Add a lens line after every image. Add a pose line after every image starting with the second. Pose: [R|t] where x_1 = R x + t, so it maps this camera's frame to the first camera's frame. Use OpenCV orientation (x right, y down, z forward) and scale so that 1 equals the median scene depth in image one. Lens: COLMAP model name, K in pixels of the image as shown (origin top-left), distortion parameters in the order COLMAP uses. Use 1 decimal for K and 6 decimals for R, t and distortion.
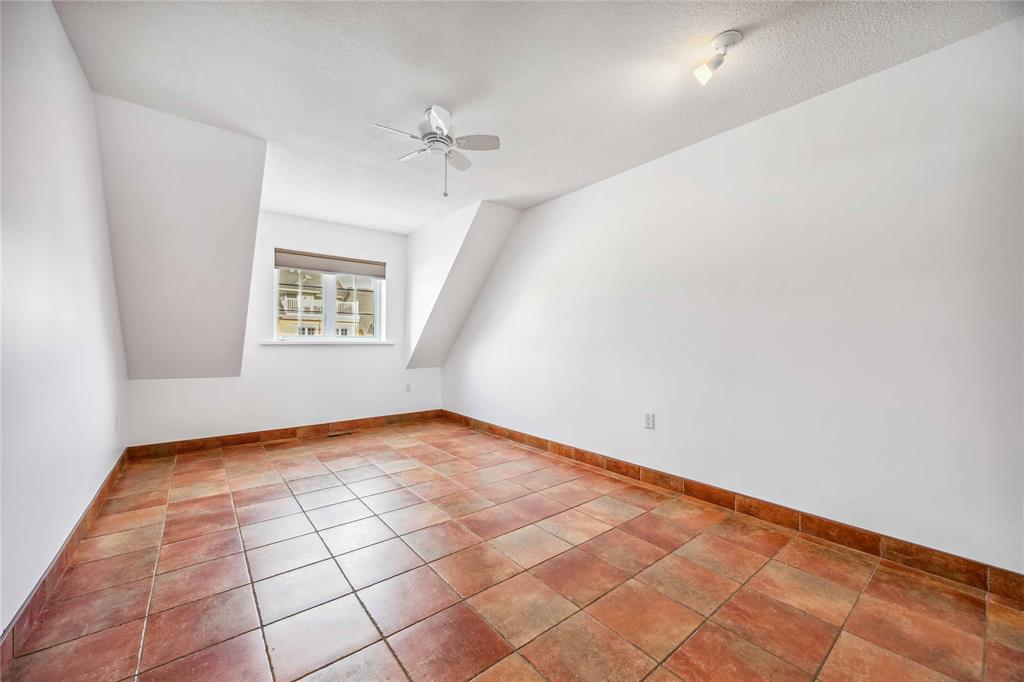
lens RADIAL K [[387.9, 0, 512.0], [0, 387.9, 341.0], [0, 0, 1]] dist [-0.002987, 0.000033]
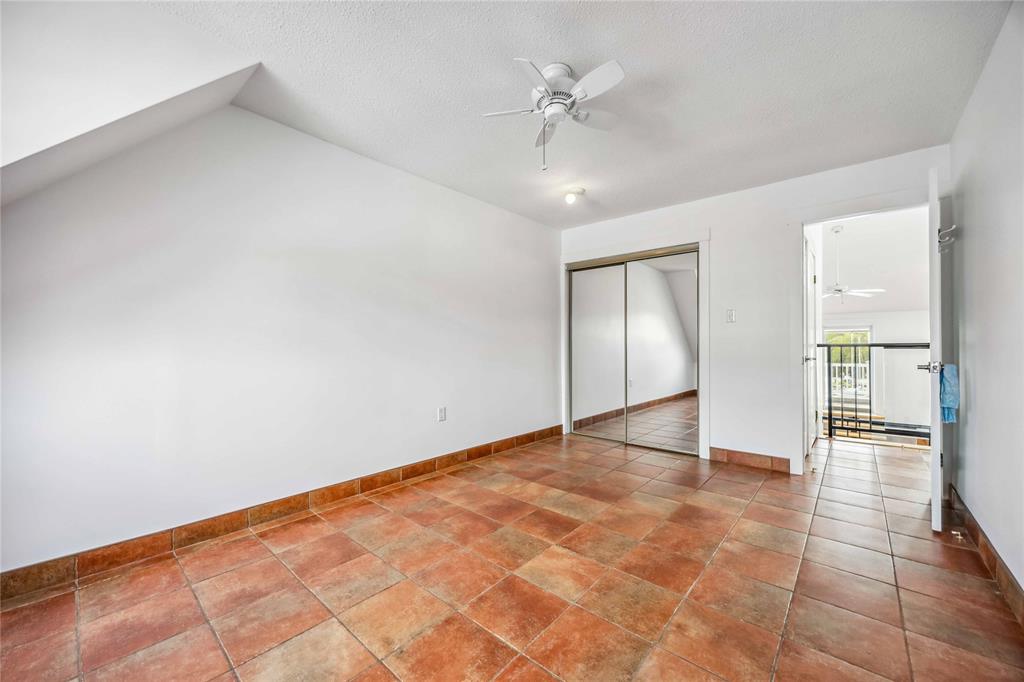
lens RADIAL K [[387.9, 0, 512.0], [0, 387.9, 341.0], [0, 0, 1]] dist [-0.002987, 0.000033]
pose [[-0.174949, 0.023629, 0.984294, -0.770371], [0.008593, 0.999711, -0.022472, 0.022781], [-0.984540, 0.004527, -0.175102, 0.965366]]
